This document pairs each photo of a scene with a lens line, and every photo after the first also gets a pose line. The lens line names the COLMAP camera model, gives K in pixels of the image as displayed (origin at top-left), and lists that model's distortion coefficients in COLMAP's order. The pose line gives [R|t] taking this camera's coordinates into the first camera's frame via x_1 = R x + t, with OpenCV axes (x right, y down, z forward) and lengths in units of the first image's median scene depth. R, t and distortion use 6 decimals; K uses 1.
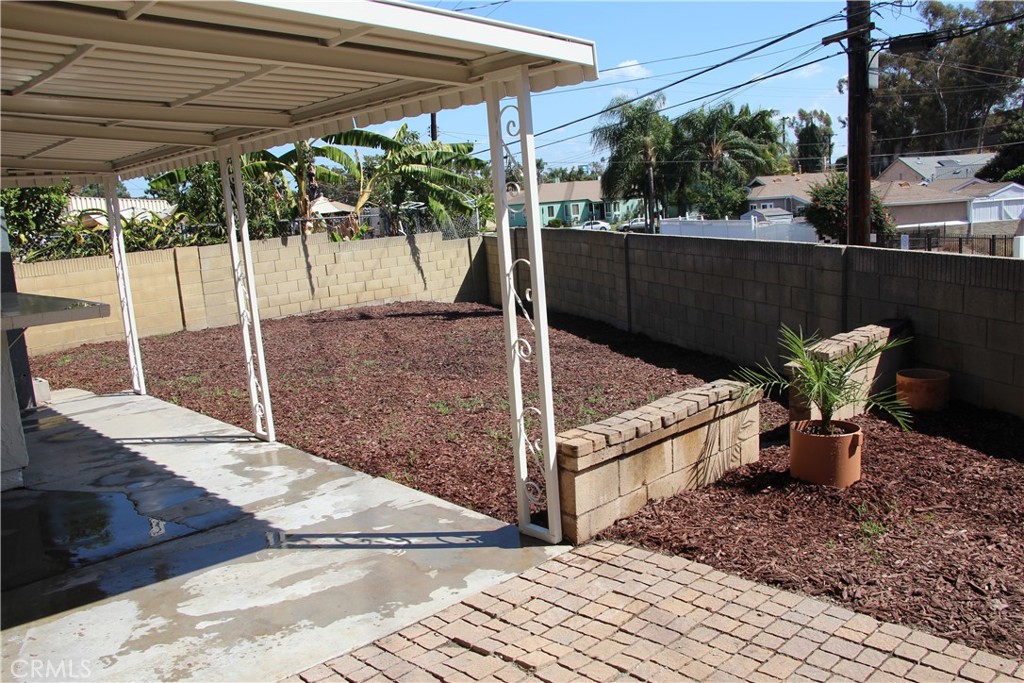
lens RADIAL K [[847.6, 0, 515.0], [0, 847.6, 347.2], [0, 0, 1]] dist [-0.183650, 0.160137]
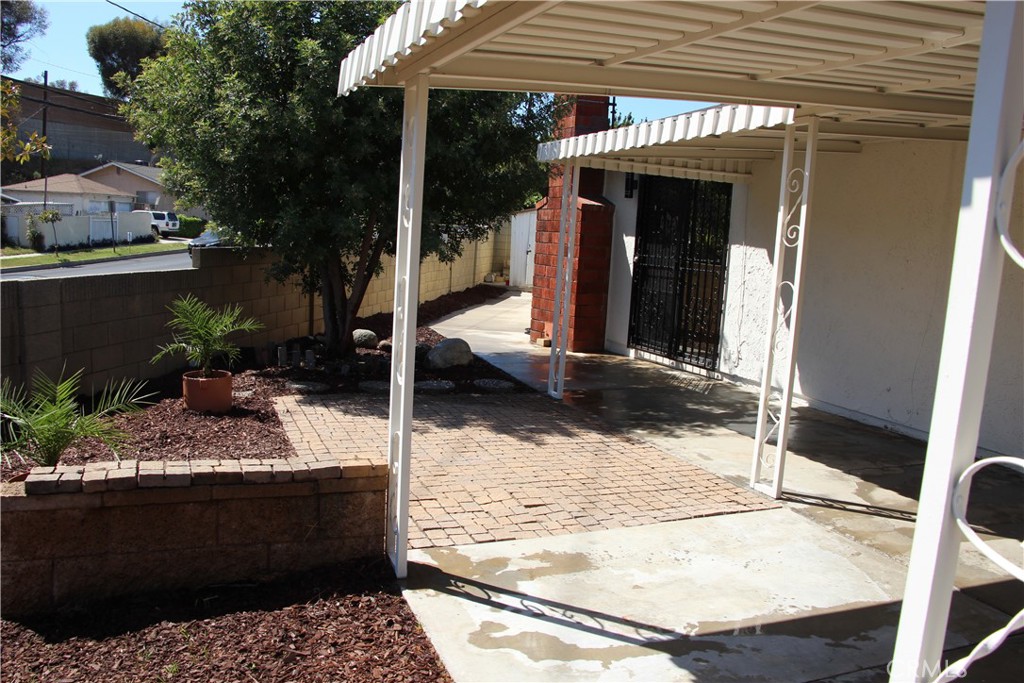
lens RADIAL K [[847.6, 0, 515.0], [0, 847.6, 347.2], [0, 0, 1]] dist [-0.183650, 0.160137]
pose [[-0.931960, -0.037303, 0.360638, -0.166366], [0.066971, 0.959864, 0.272351, -0.102413], [-0.356323, 0.277973, -0.892057, 0.669502]]
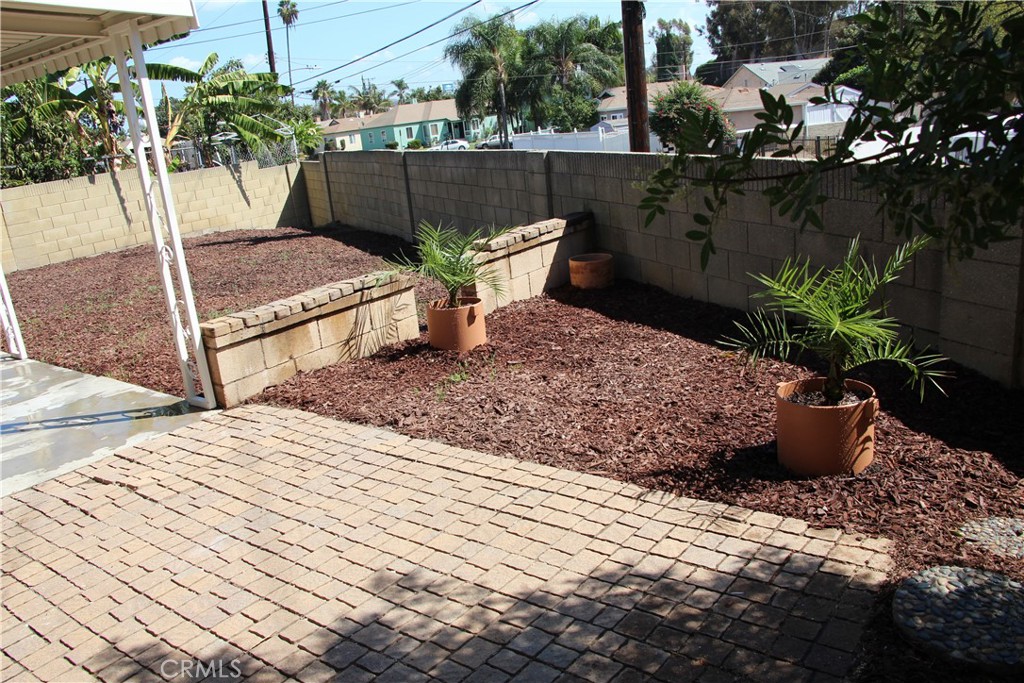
lens RADIAL K [[847.6, 0, 515.0], [0, 847.6, 347.2], [0, 0, 1]] dist [-0.183650, 0.160137]
pose [[0.987616, -0.078300, 0.135955, 0.125869], [0.065363, 0.993121, 0.097148, 0.020288], [-0.142626, -0.087059, 0.985940, -0.099110]]
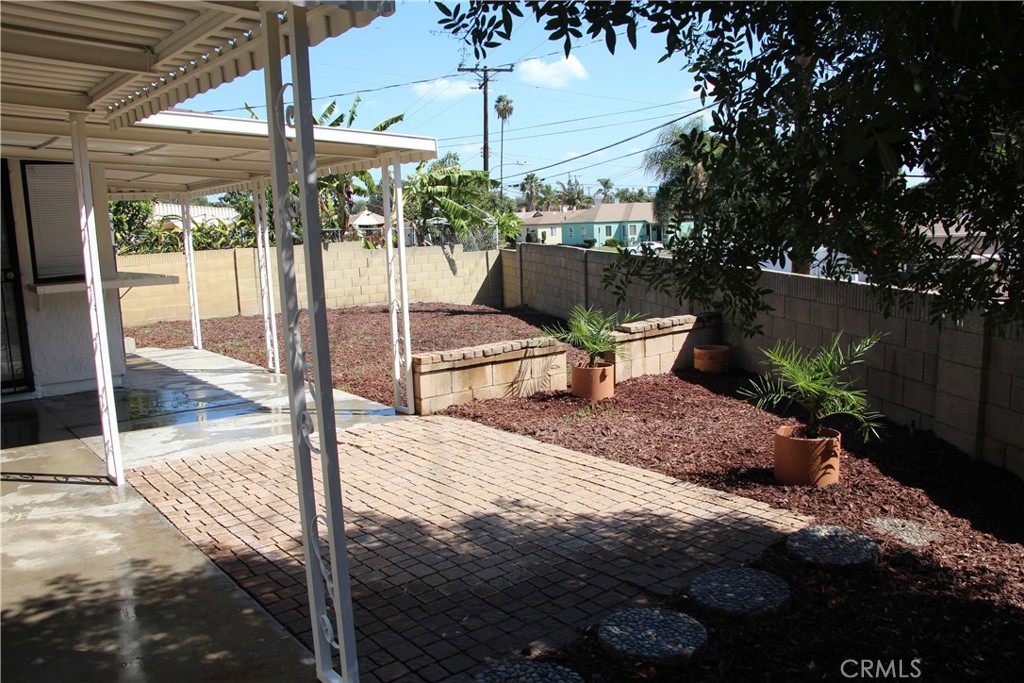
lens RADIAL K [[847.6, 0, 515.0], [0, 847.6, 347.2], [0, 0, 1]] dist [-0.183650, 0.160137]
pose [[0.996042, 0.045144, -0.076570, 0.151200], [-0.046671, 0.998743, -0.018269, 0.042895], [0.075649, 0.021771, 0.996897, -0.291910]]
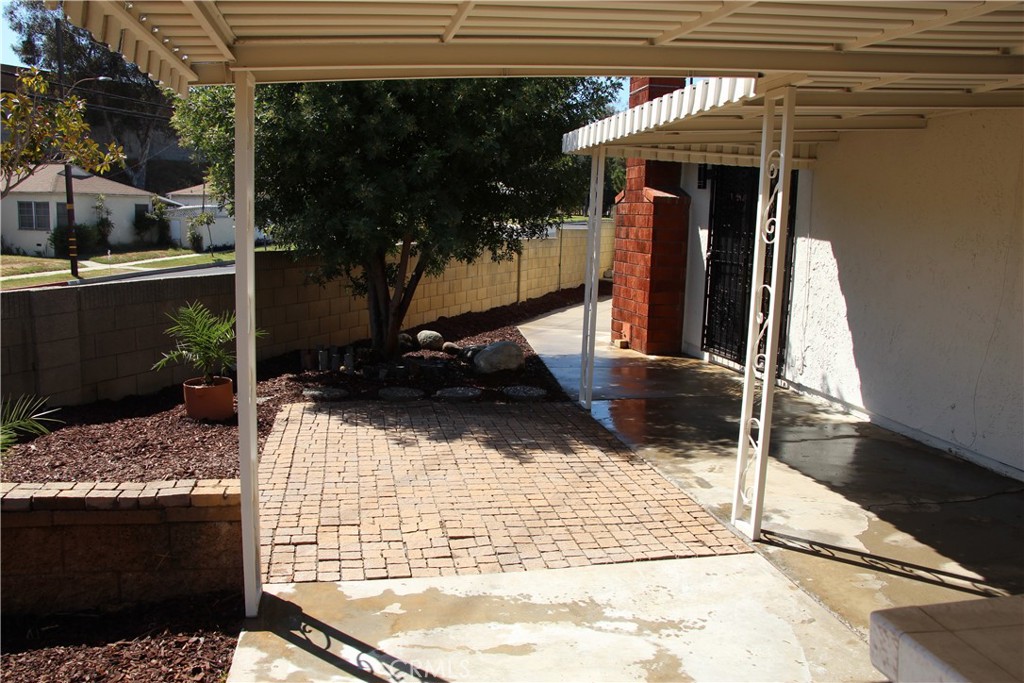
lens RADIAL K [[847.6, 0, 515.0], [0, 847.6, 347.2], [0, 0, 1]] dist [-0.183650, 0.160137]
pose [[-0.845270, -0.042370, 0.532657, -0.253050], [0.117238, 0.957856, 0.262236, -0.089017], [-0.521319, 0.284108, -0.804679, 0.572675]]
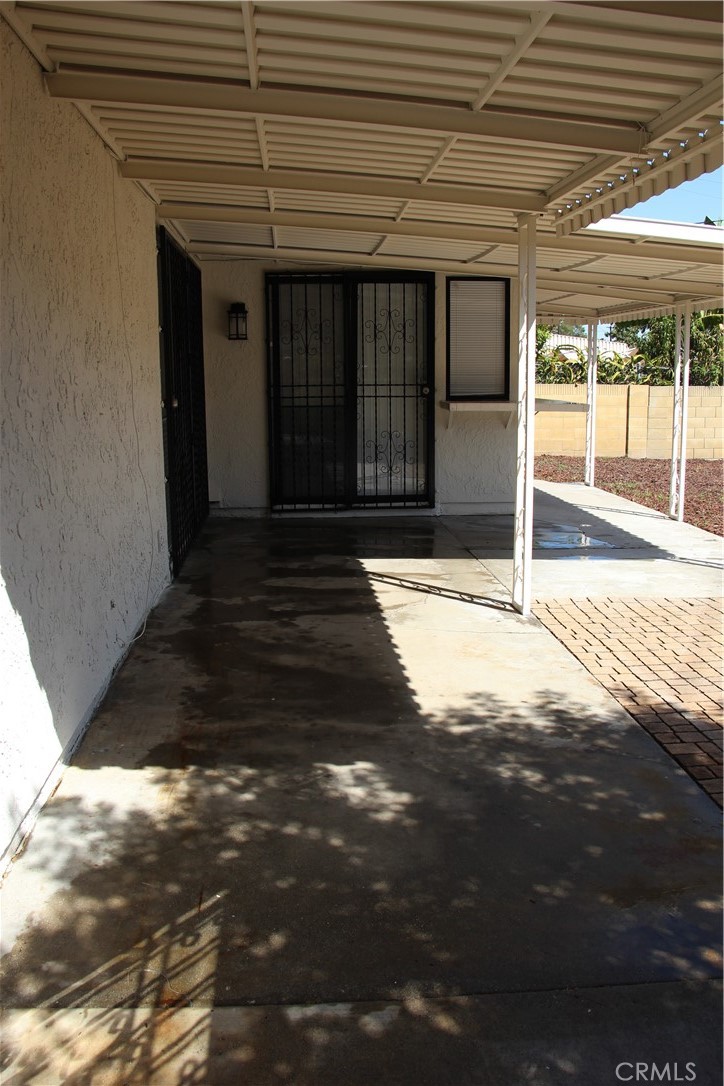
lens RADIAL K [[898.9, 0, 362.0], [0, 898.9, 543.0], [0, 0, 1]] dist [-0.183650, 0.160137]
pose [[0.778514, 0.181607, -0.600779, 0.104868], [-0.156664, 0.983151, 0.094180, 0.054973], [0.607760, 0.020800, 0.793848, -0.277057]]
